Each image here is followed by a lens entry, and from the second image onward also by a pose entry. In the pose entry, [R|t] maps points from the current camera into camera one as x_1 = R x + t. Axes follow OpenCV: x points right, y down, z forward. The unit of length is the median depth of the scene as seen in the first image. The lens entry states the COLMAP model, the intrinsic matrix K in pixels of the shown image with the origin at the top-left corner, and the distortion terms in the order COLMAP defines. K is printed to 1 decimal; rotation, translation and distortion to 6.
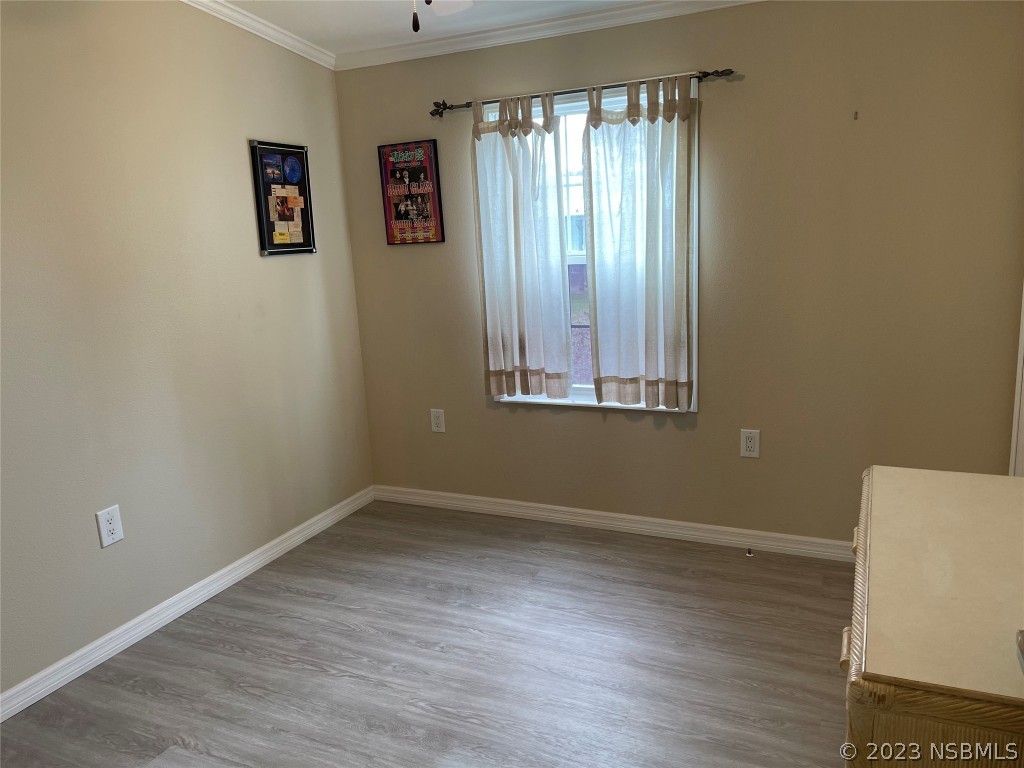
lens RADIAL K [[772.8, 0, 504.7], [0, 772.8, 384.3], [0, 0, 1]] dist [0.066465, -0.082879]
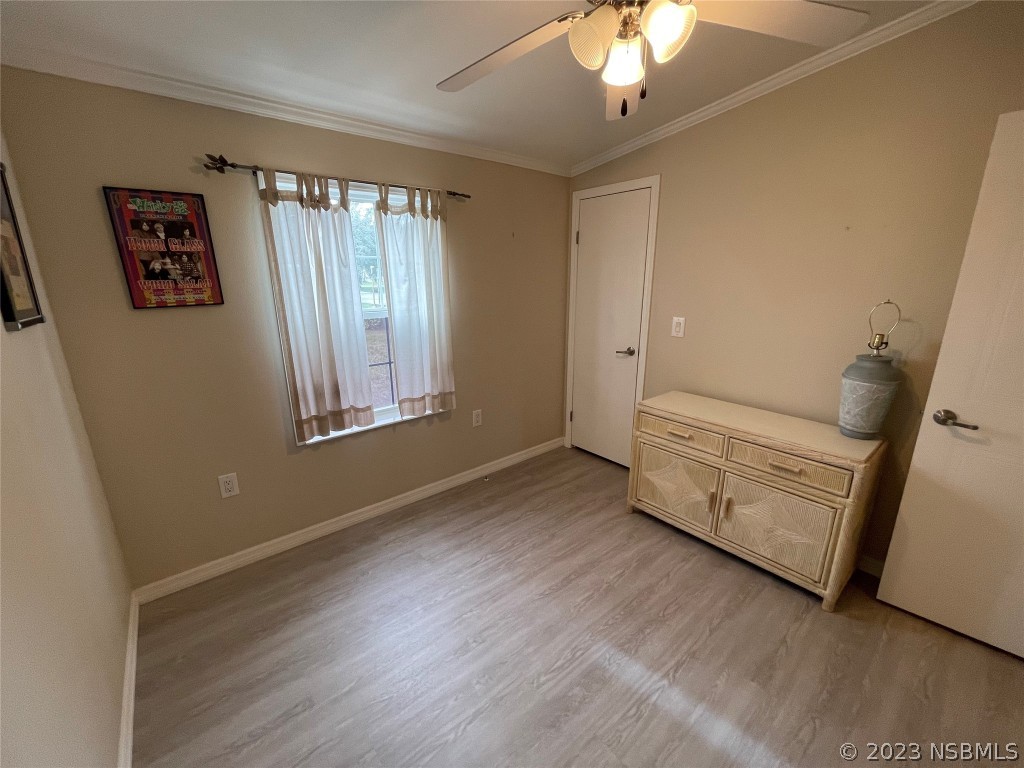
lens RADIAL K [[411.6, 0, 506.1], [0, 411.6, 387.1], [0, 0, 1]] dist [-0.002519, 0.000191]
pose [[0.430517, -0.188649, 0.882647, -0.412155], [0.179263, 0.976303, 0.121230, -0.083660], [-0.884601, 0.106034, 0.454133, 0.477150]]
